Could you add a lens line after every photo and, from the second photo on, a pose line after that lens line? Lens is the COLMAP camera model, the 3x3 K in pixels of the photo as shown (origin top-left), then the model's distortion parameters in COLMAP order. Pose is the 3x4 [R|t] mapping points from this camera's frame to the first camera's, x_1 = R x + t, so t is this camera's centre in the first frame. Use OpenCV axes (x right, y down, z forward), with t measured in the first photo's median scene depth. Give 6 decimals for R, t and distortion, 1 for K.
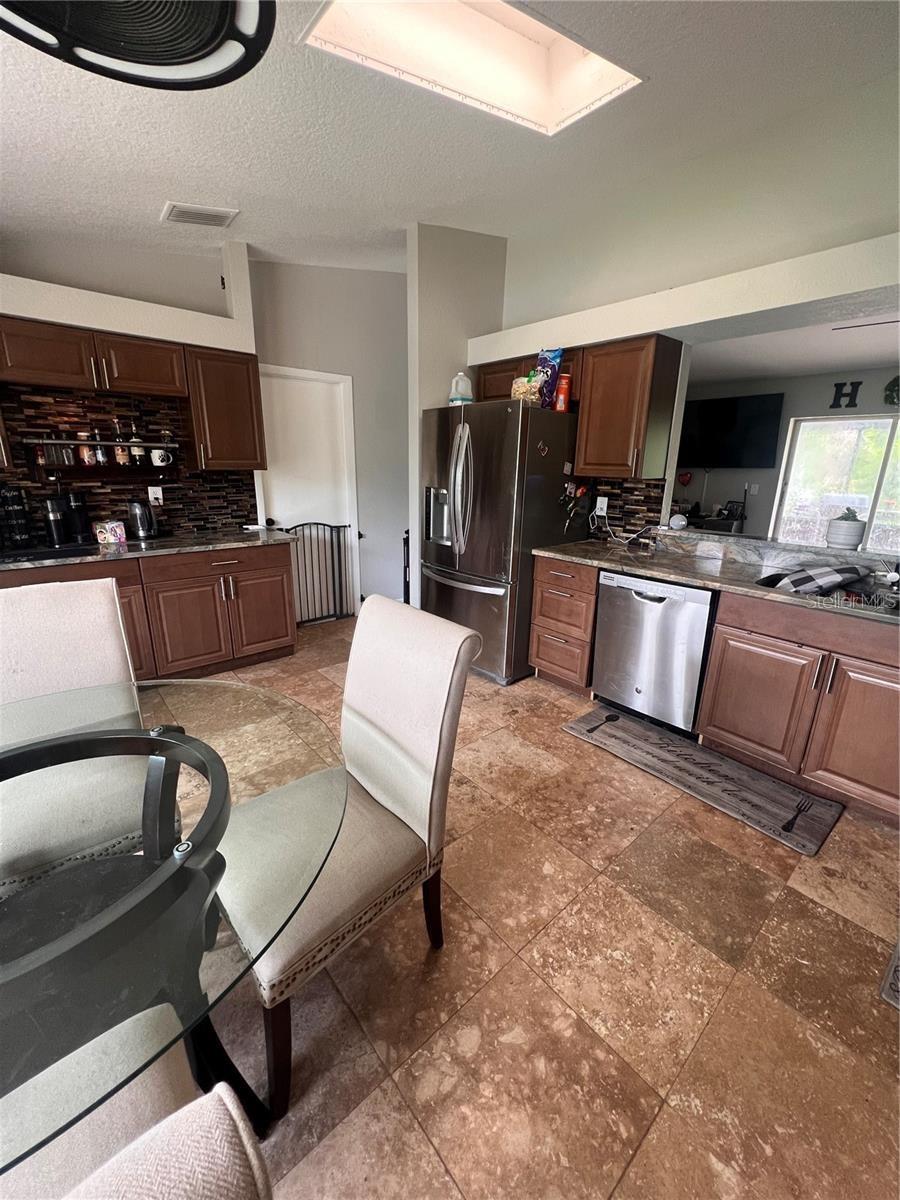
lens RADIAL K [[482.2, 0, 453.1], [0, 482.2, 599.8], [0, 0, 1]] dist [-0.004003, 0.000511]
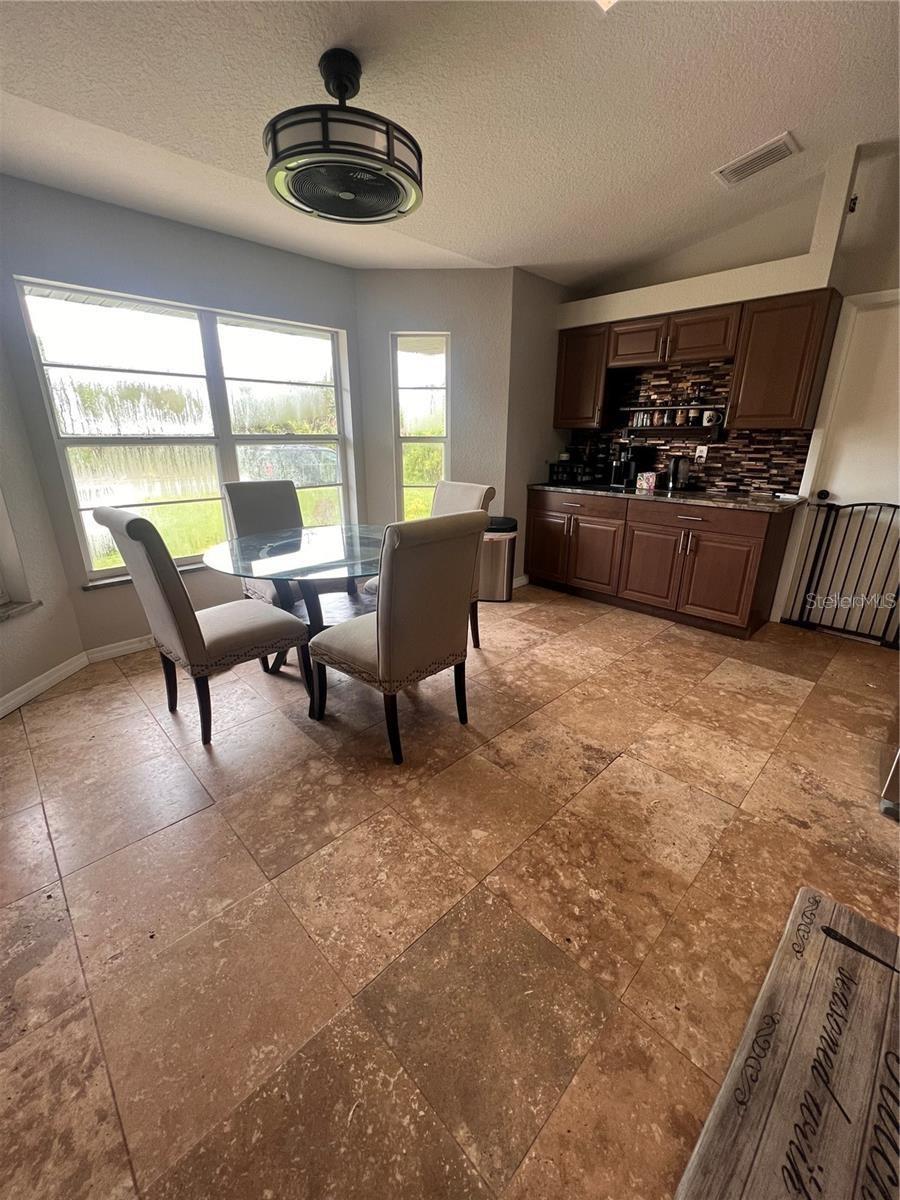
lens RADIAL K [[482.2, 0, 450.1], [0, 482.2, 601.1], [0, 0, 1]] dist [-0.004003, 0.000511]
pose [[0.050421, 0.309200, -0.949659, 0.665268], [-0.278436, 0.917521, 0.283953, -0.077084], [0.959130, 0.250102, 0.132355, 0.498053]]
